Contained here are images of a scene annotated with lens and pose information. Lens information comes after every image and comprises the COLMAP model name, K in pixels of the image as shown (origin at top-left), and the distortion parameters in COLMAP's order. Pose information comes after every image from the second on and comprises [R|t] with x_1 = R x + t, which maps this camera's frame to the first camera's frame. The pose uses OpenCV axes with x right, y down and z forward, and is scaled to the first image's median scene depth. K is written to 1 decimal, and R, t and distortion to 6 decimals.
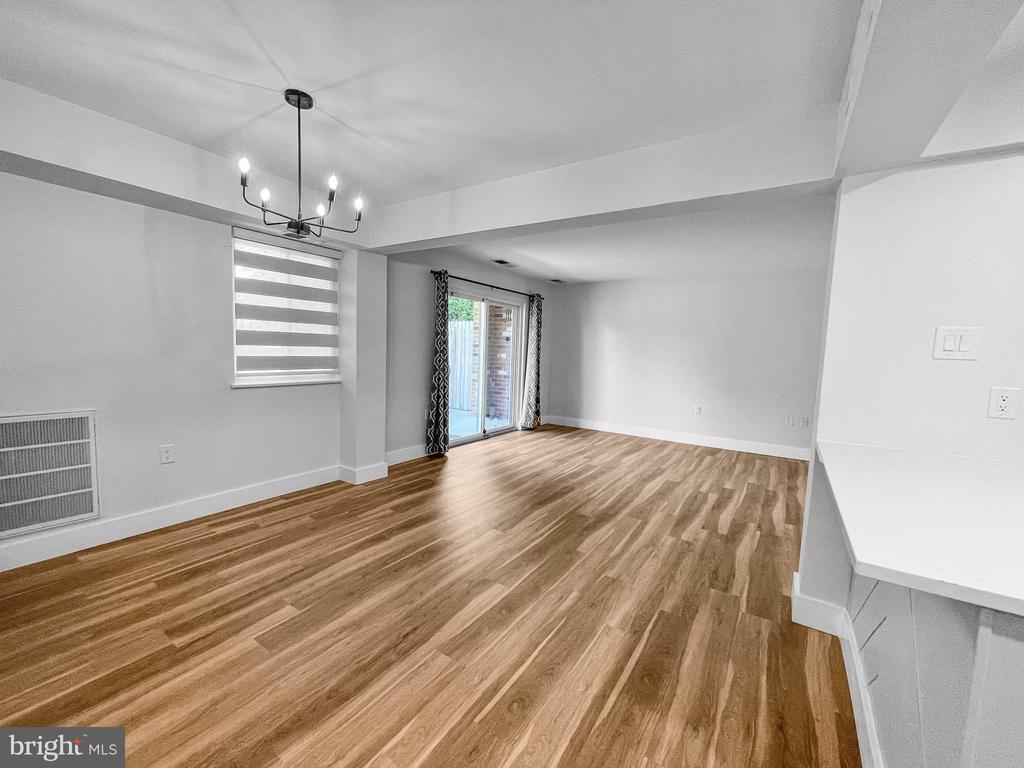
lens RADIAL K [[434.2, 0, 506.8], [0, 434.2, 387.9], [0, 0, 1]] dist [-0.003026, 0.000201]
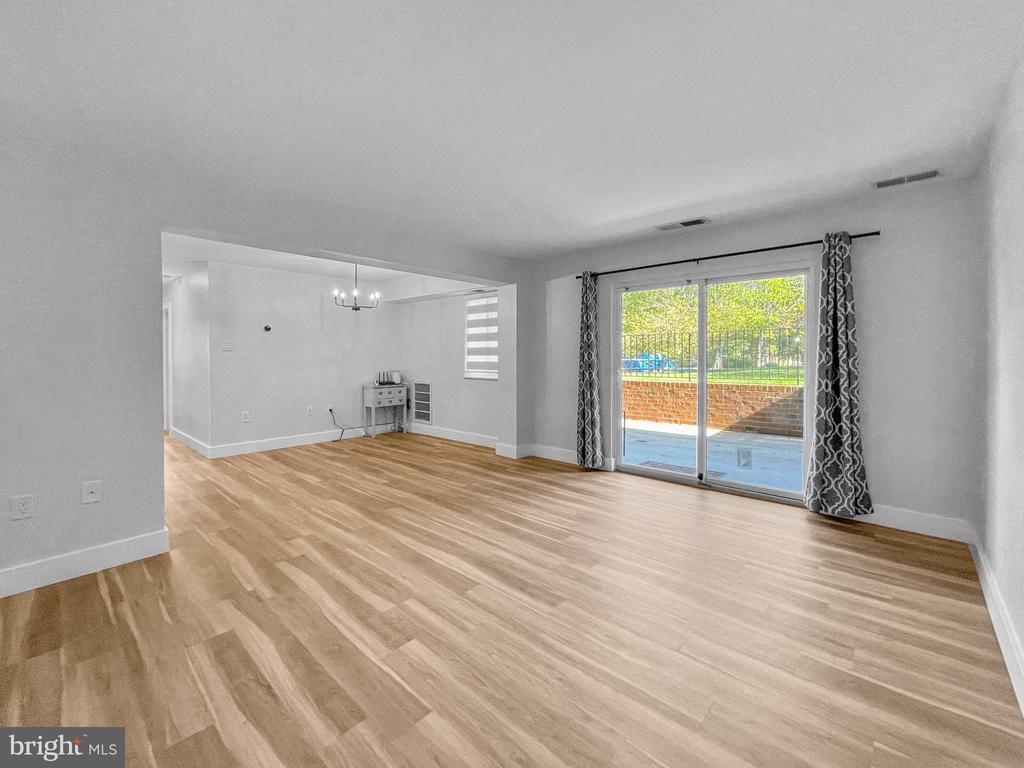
lens RADIAL K [[434.2, 0, 509.3], [0, 434.2, 377.7], [0, 0, 1]] dist [-0.003026, 0.000201]
pose [[-0.166359, 0.016056, -0.985935, 0.970978], [-0.098693, 0.994576, 0.032849, -0.067632], [0.981114, 0.102770, -0.163872, 1.204346]]
